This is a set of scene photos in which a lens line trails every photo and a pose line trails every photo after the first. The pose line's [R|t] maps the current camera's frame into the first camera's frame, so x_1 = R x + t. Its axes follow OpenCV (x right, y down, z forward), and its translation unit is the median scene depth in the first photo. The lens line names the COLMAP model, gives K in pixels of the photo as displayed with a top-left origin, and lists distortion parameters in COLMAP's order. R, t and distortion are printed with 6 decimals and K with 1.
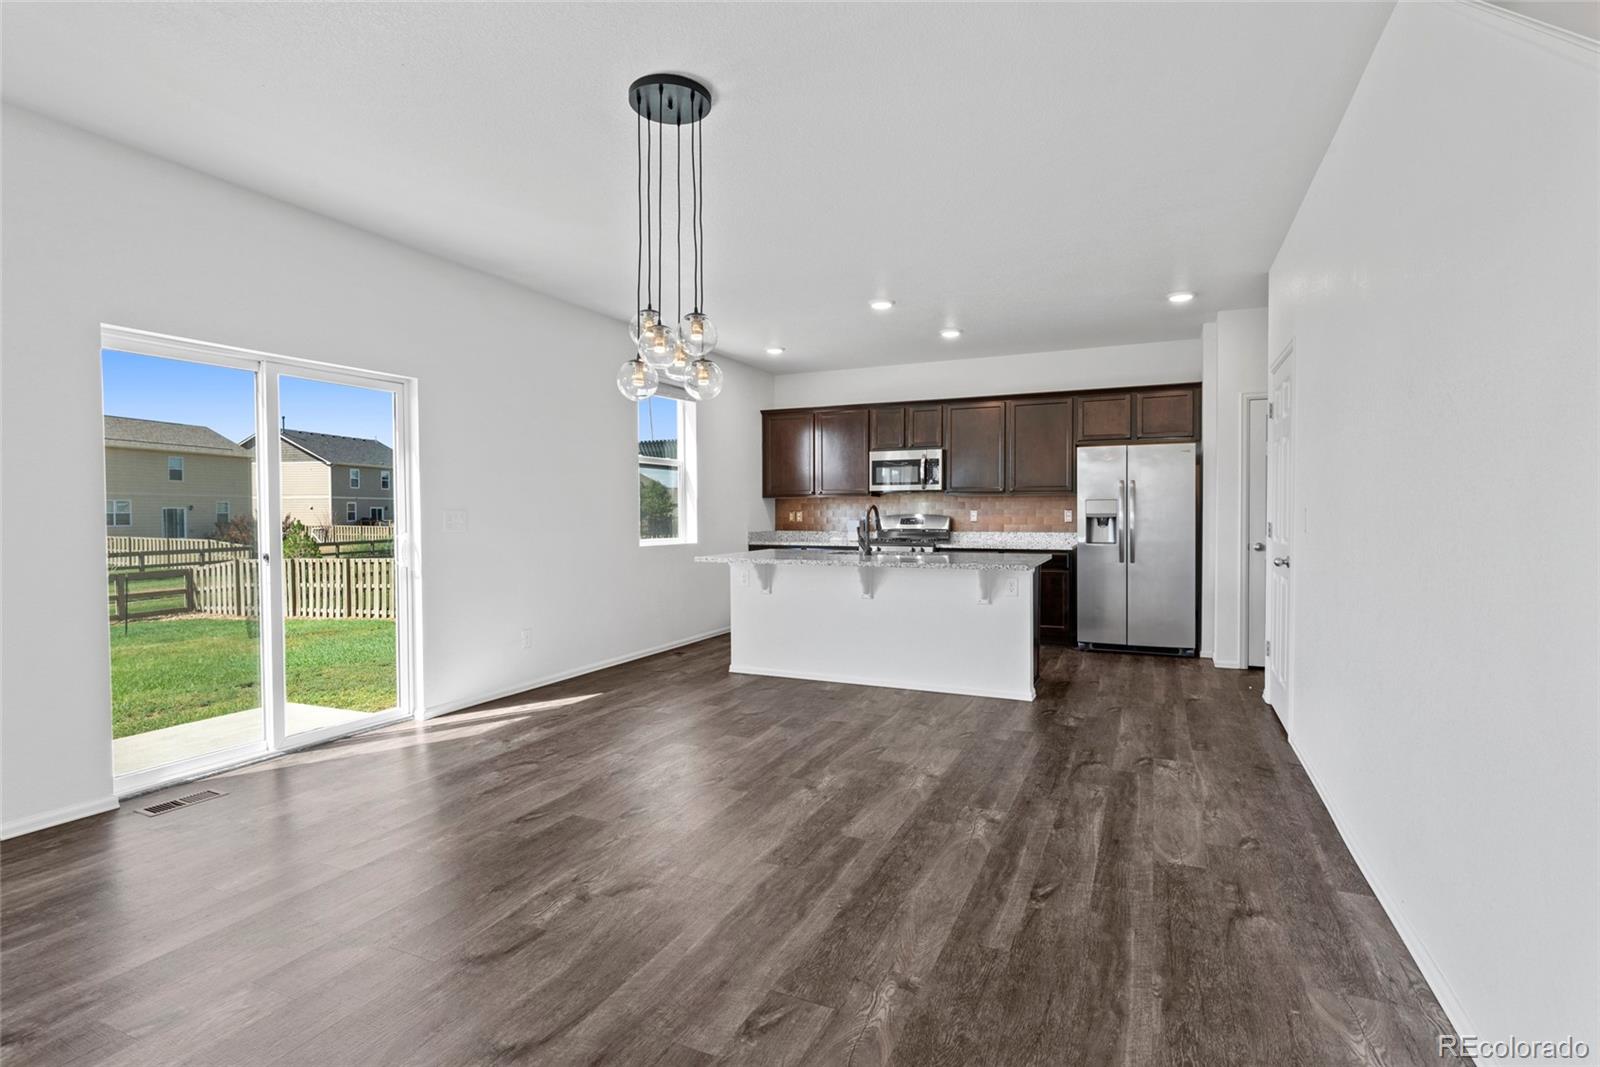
lens RADIAL K [[780.0, 0, 804.8], [0, 780.0, 528.2], [0, 0, 1]] dist [-0.000749, -0.000027]
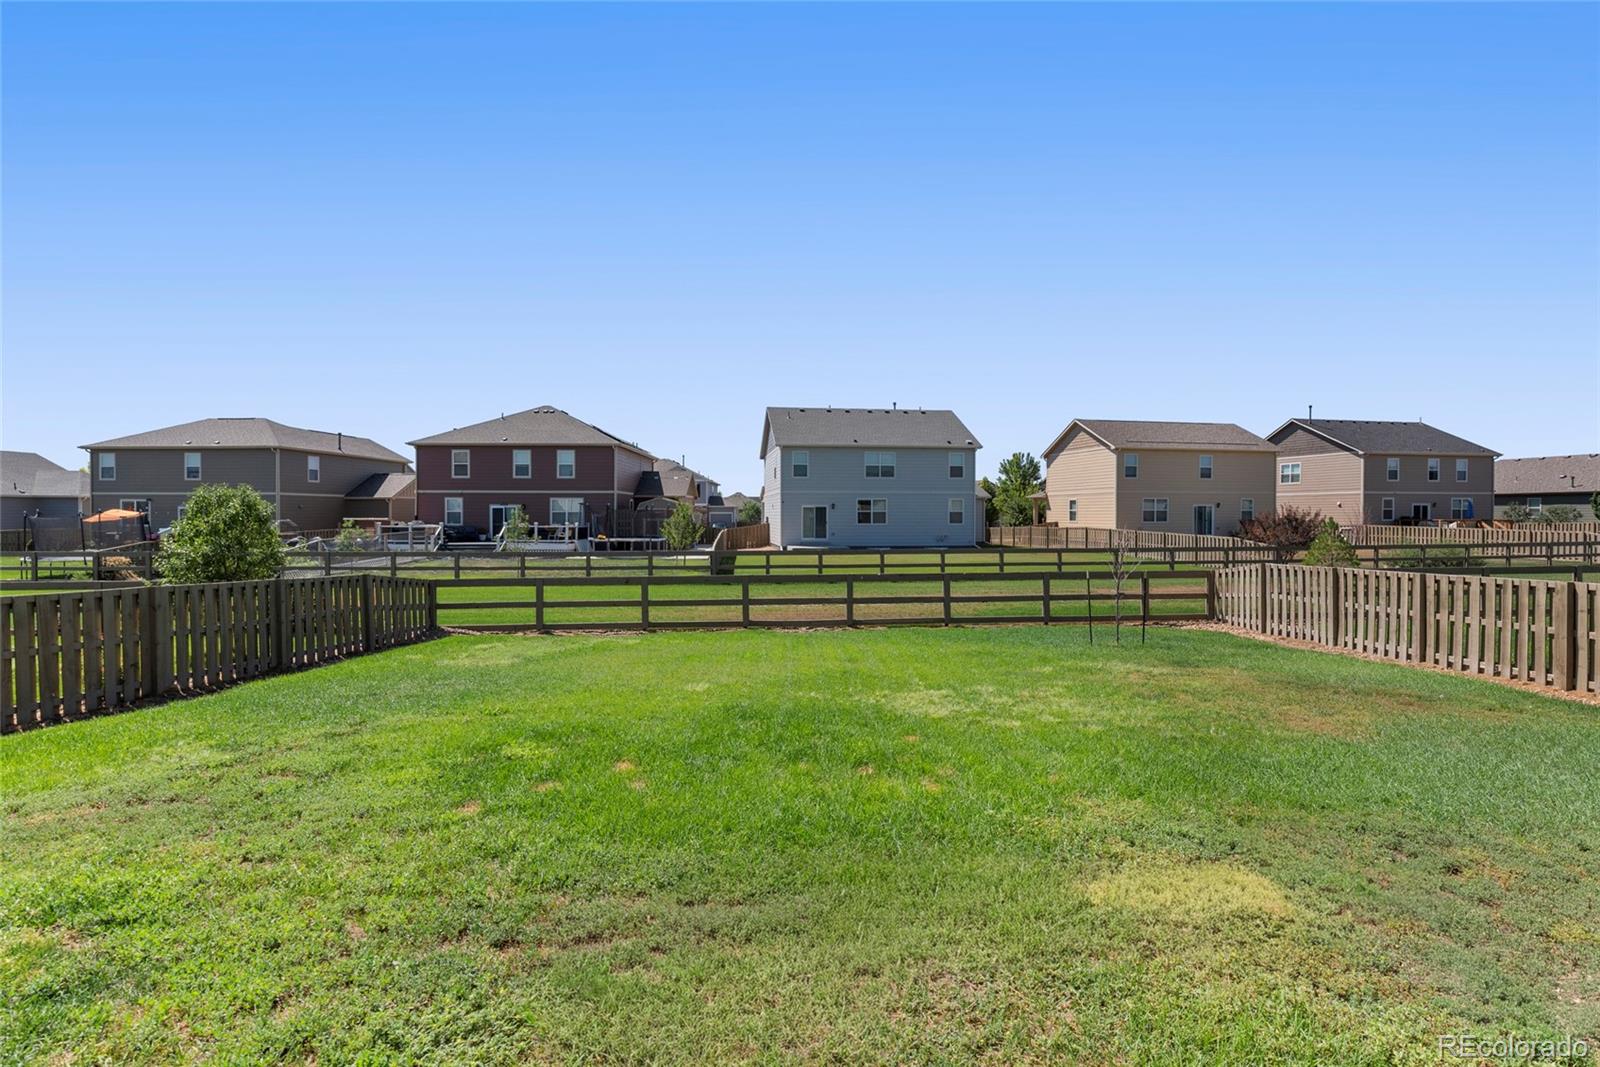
lens RADIAL K [[780.0, 0, 804.8], [0, 780.0, 528.2], [0, 0, 1]] dist [-0.000749, -0.000027]
pose [[0.402218, 0.017776, -0.915371, -0.172324], [-0.017784, 0.999775, 0.011600, 0.002473], [0.915371, 0.011614, 0.402443, 0.228995]]
